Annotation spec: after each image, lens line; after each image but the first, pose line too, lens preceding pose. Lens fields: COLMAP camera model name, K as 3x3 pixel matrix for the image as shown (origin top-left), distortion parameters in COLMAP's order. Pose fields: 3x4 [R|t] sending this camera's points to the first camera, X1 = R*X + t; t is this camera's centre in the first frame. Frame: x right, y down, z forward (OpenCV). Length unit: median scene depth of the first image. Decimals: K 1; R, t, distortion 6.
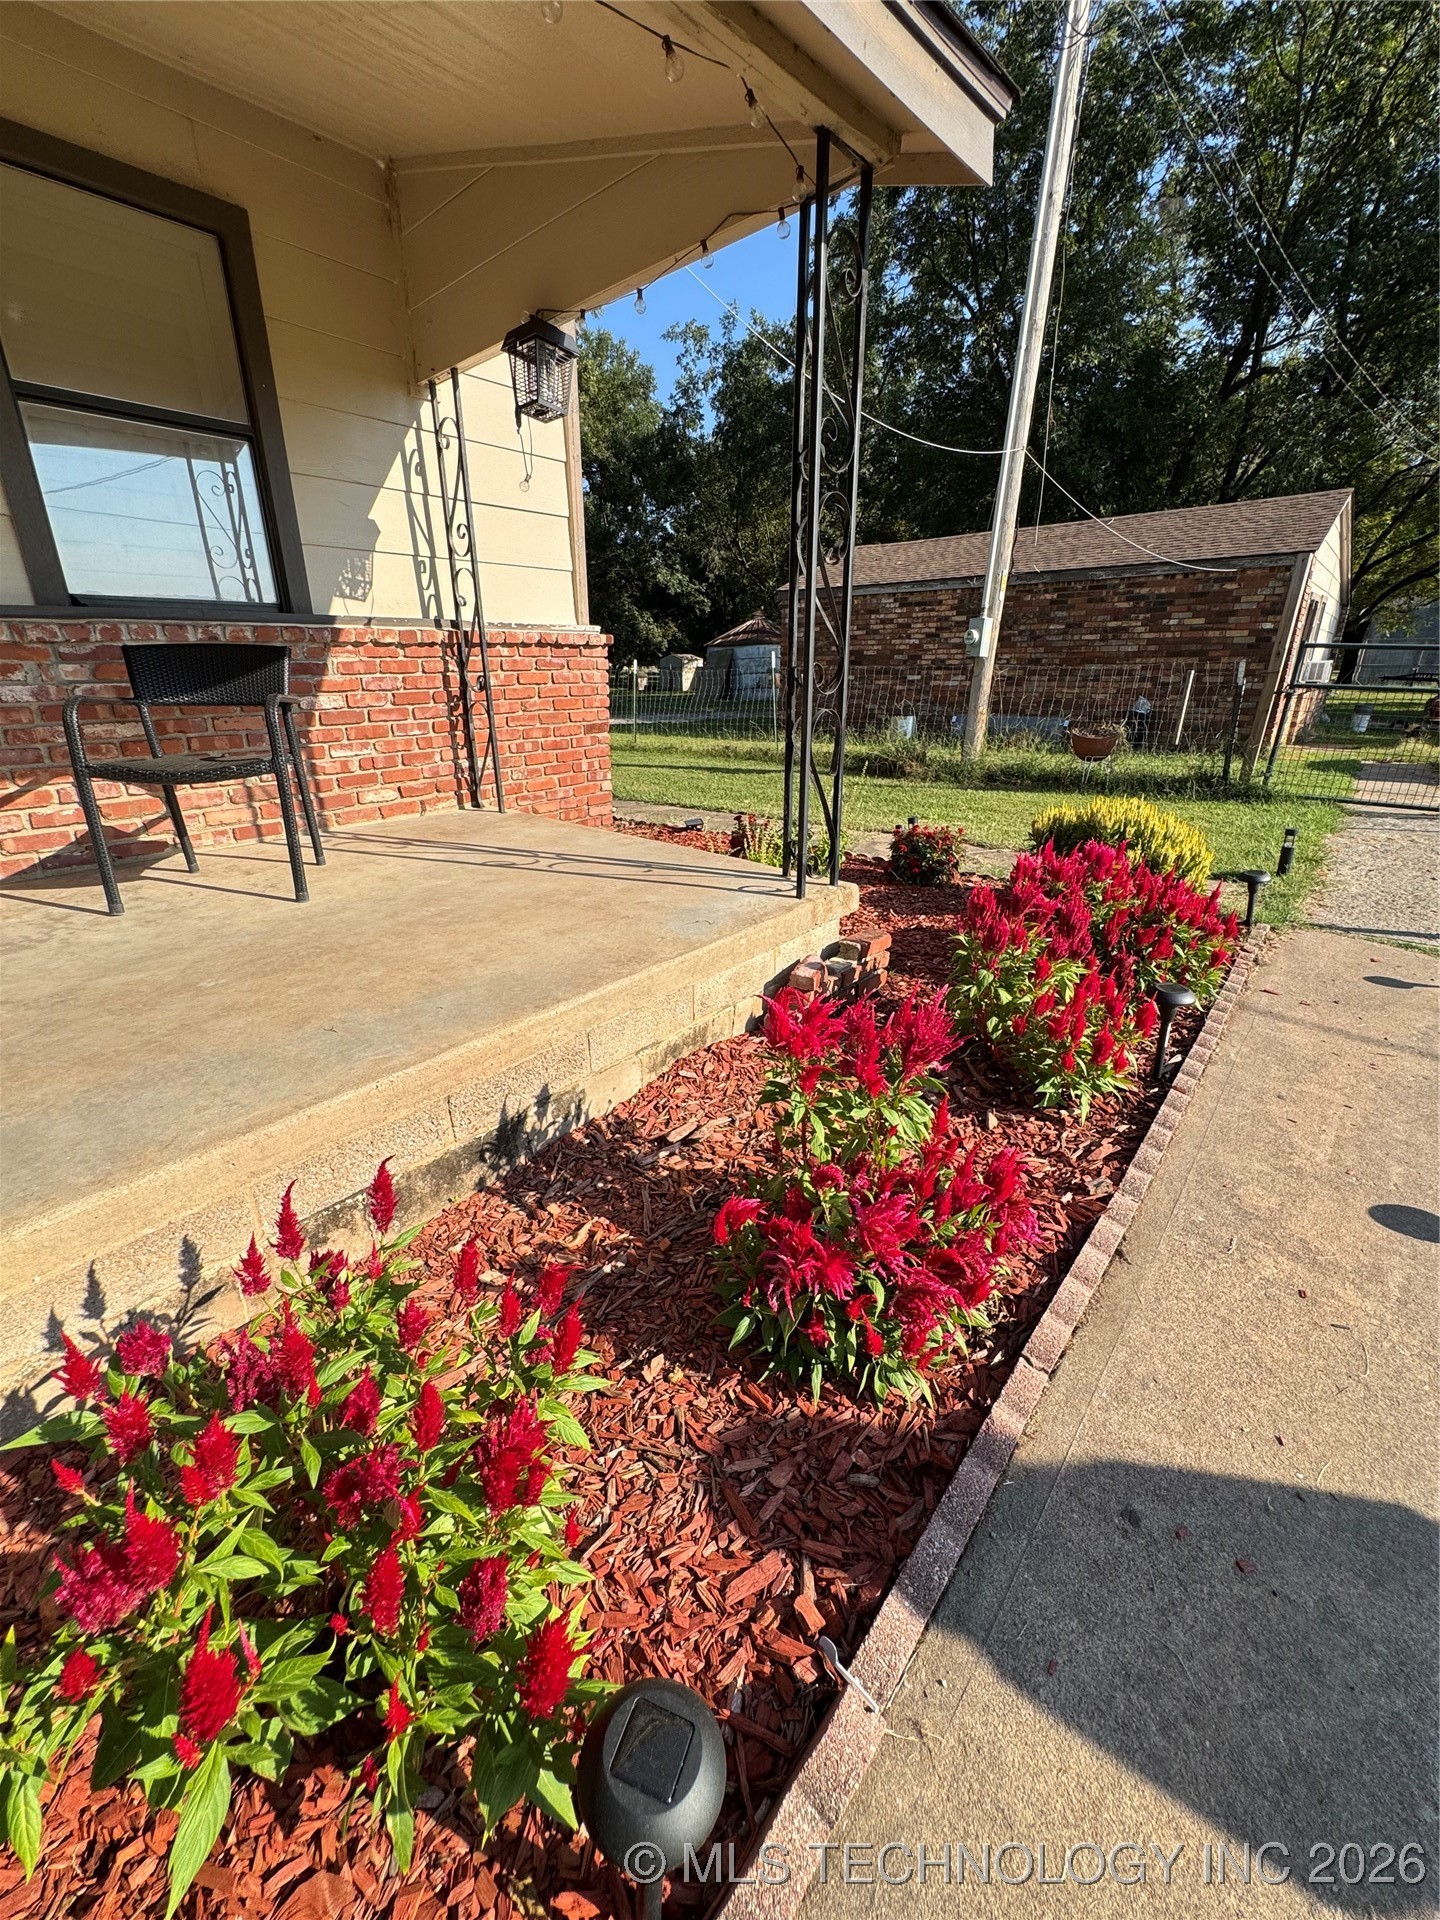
lens RADIAL K [[771.4, 0, 725.1], [0, 771.4, 952.0], [0, 0, 1]] dist [-0.004375, 0.001219]
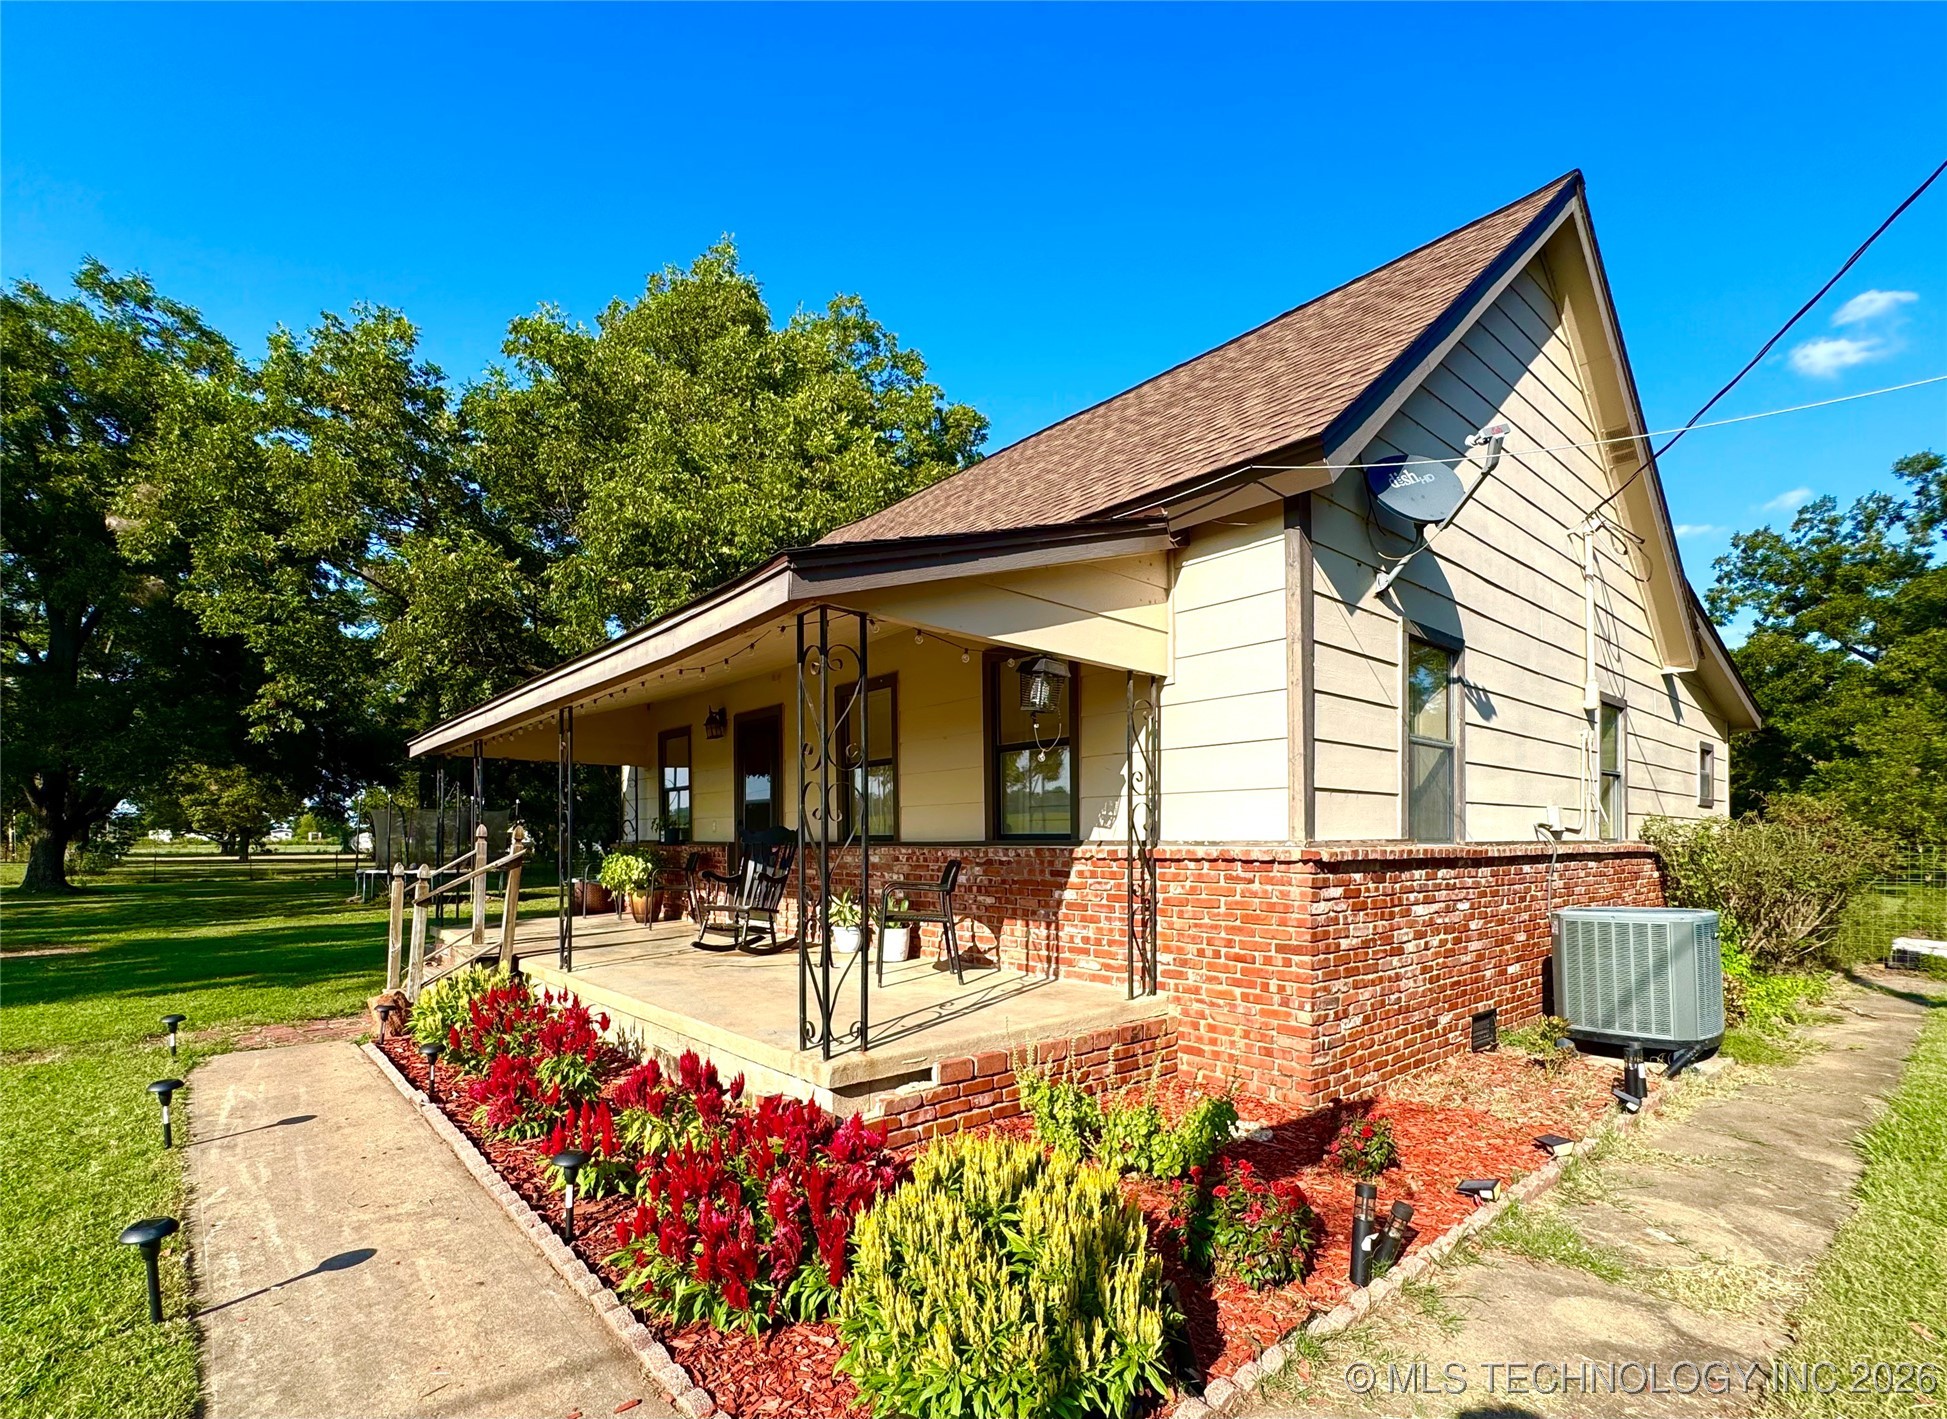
lens RADIAL K [[898.6, 0, 965.7], [0, 898.6, 838.6], [0, 0, 1]] dist [-0.003983, -0.000484]
pose [[-0.153971, 0.002220, -0.988073, 1.012924], [-0.348042, 0.935785, 0.056338, -0.382293], [0.924749, 0.352565, -0.143311, 0.865670]]
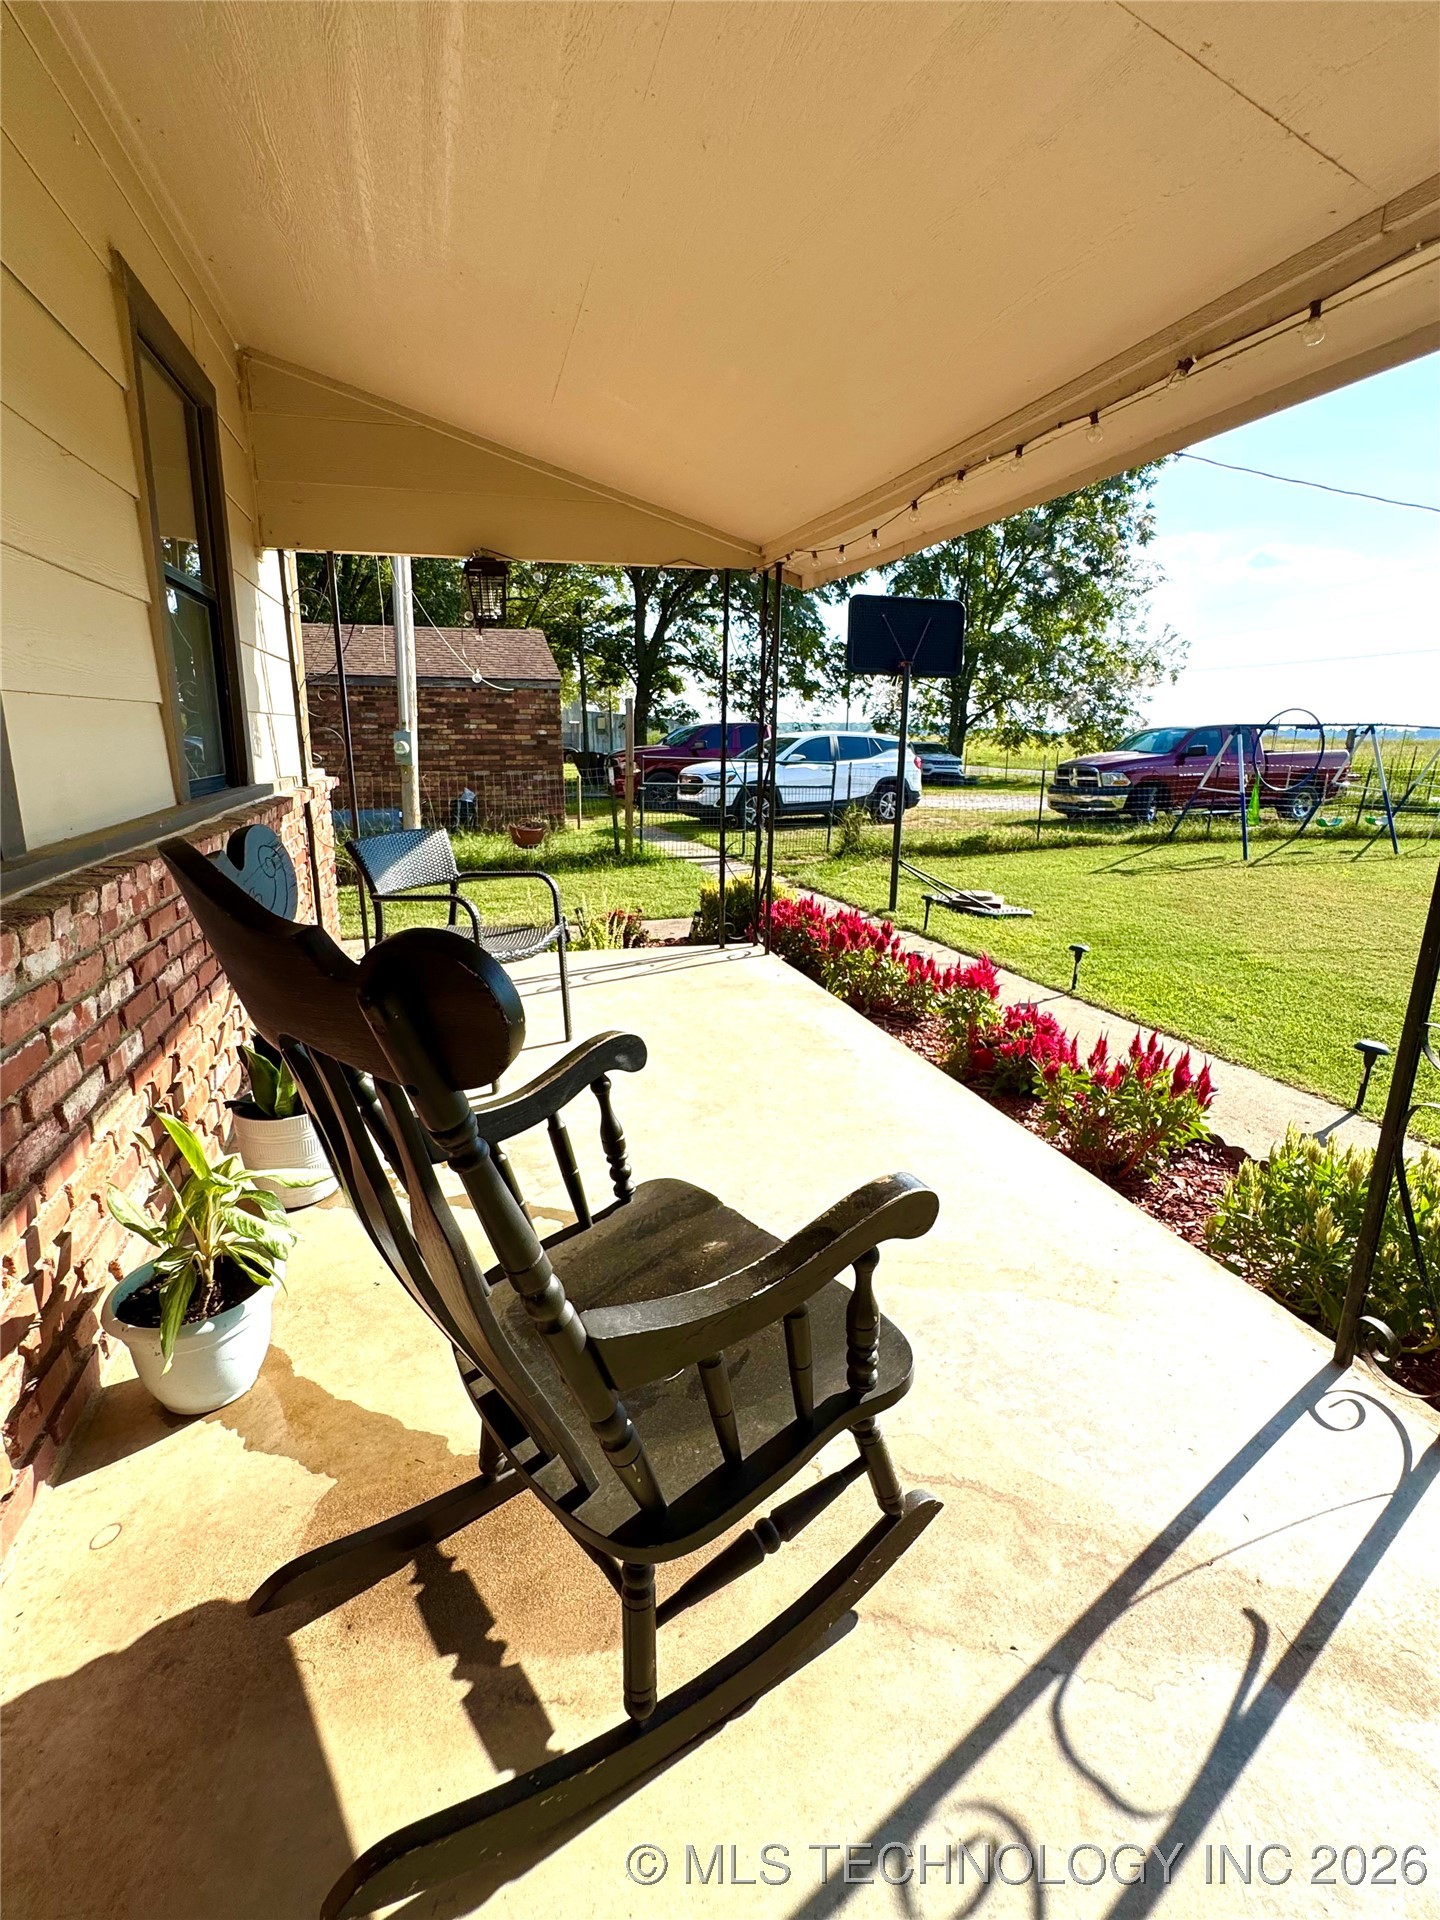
lens RADIAL K [[863.7, 0, 728.0], [0, 863.7, 960.5], [0, 0, 1]] dist [-0.001016, 0.000949]
pose [[0.533961, -0.204497, 0.820406, -0.918436], [0.284210, 0.957261, 0.053633, -0.111389], [-0.796310, 0.204530, 0.569260, 0.016692]]
